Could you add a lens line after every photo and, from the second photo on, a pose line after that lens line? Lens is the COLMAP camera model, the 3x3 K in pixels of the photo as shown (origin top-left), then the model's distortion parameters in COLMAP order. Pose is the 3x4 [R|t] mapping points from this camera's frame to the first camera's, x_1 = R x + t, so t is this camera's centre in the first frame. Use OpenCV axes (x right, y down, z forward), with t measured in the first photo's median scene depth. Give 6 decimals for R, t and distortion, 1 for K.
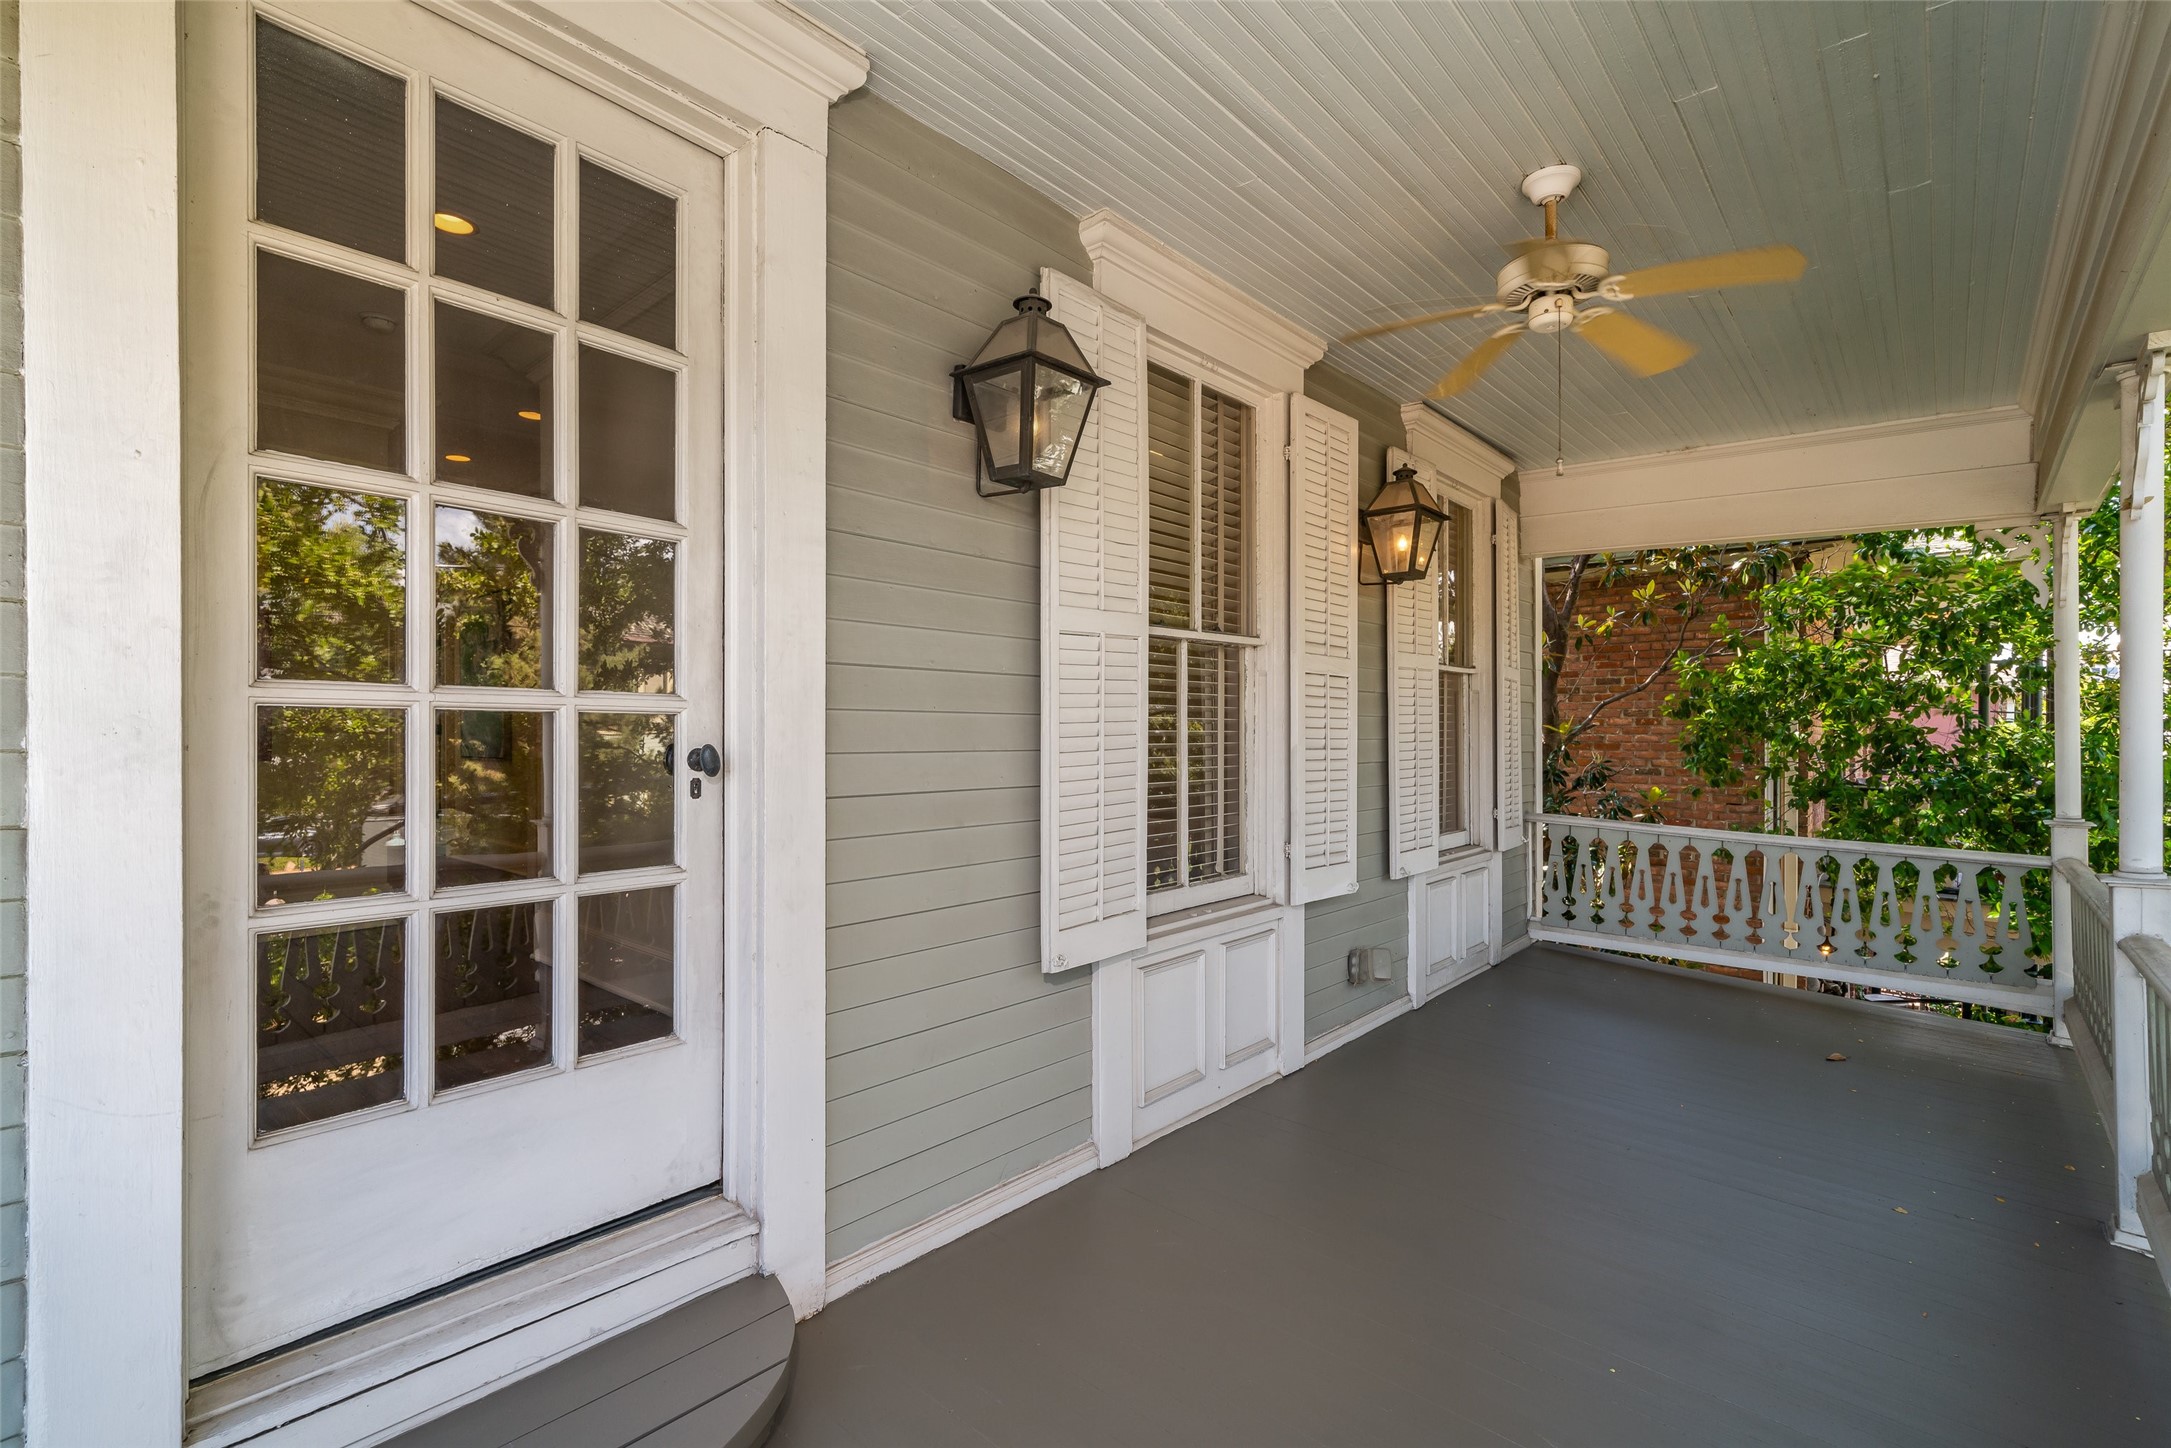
lens RADIAL K [[986.1, 0, 1085.5], [0, 986.1, 724.0], [0, 0, 1]] dist [0.000946, 0.000184]
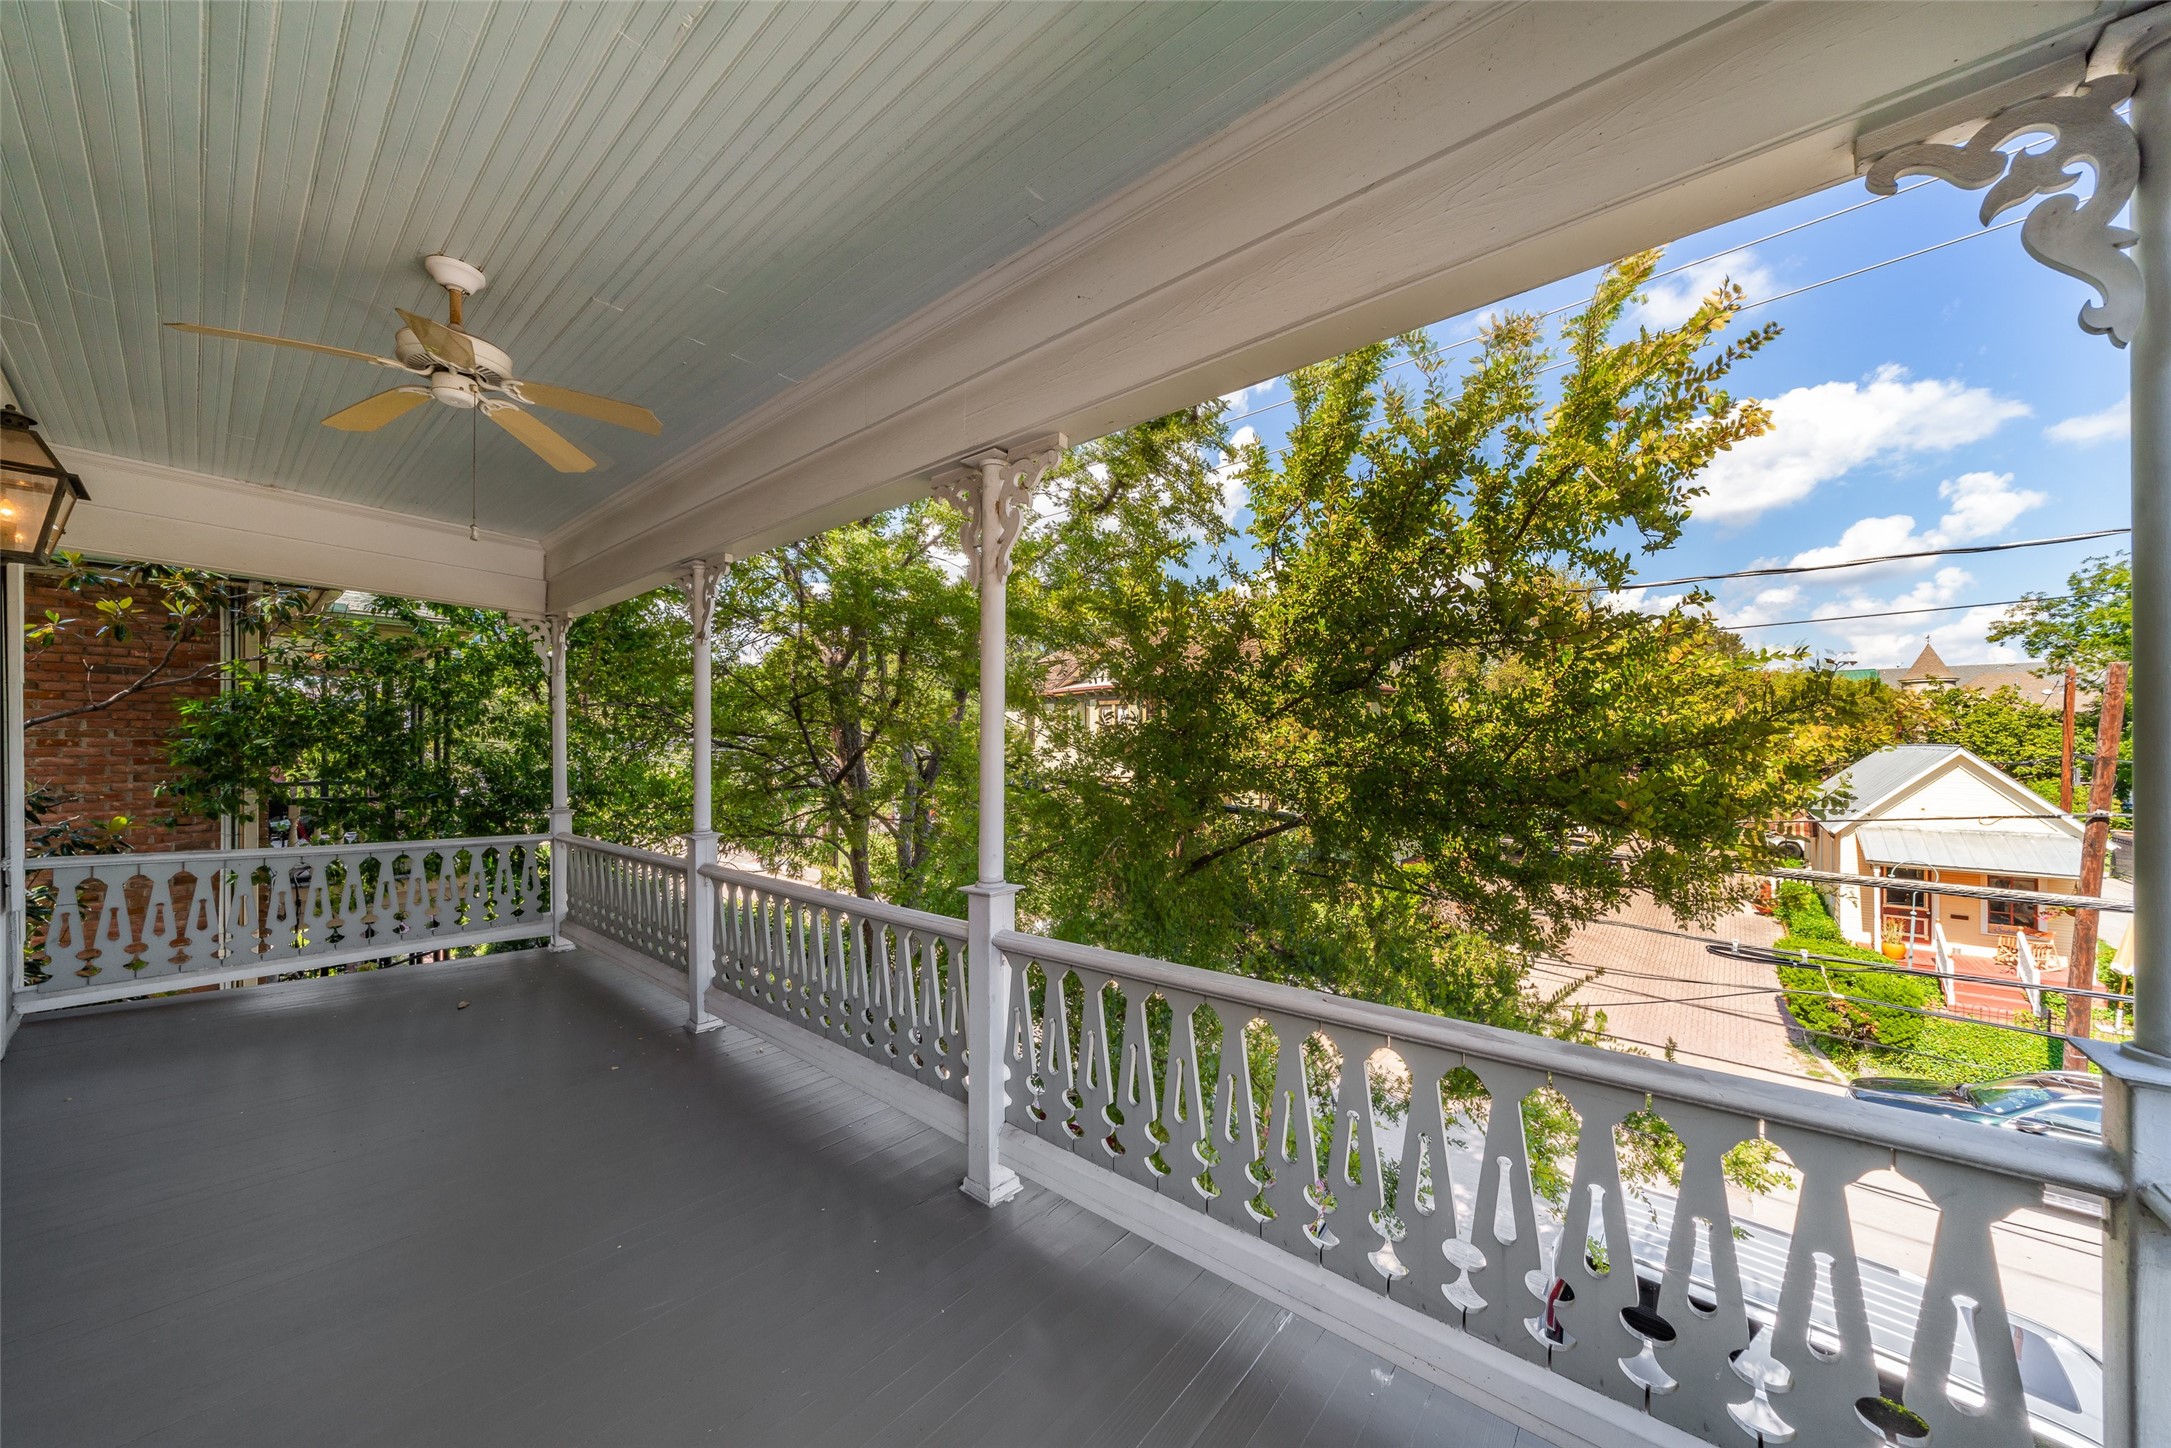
lens RADIAL K [[739.6, 0, 1085.5], [0, 739.6, 724.0], [0, 0, 1]] dist [0.000458, 0.000004]
pose [[-0.027513, 0.033762, 0.999051, -0.170339], [-0.005906, 0.999407, -0.033937, -0.003181], [-0.999604, -0.006834, -0.027297, 0.141347]]
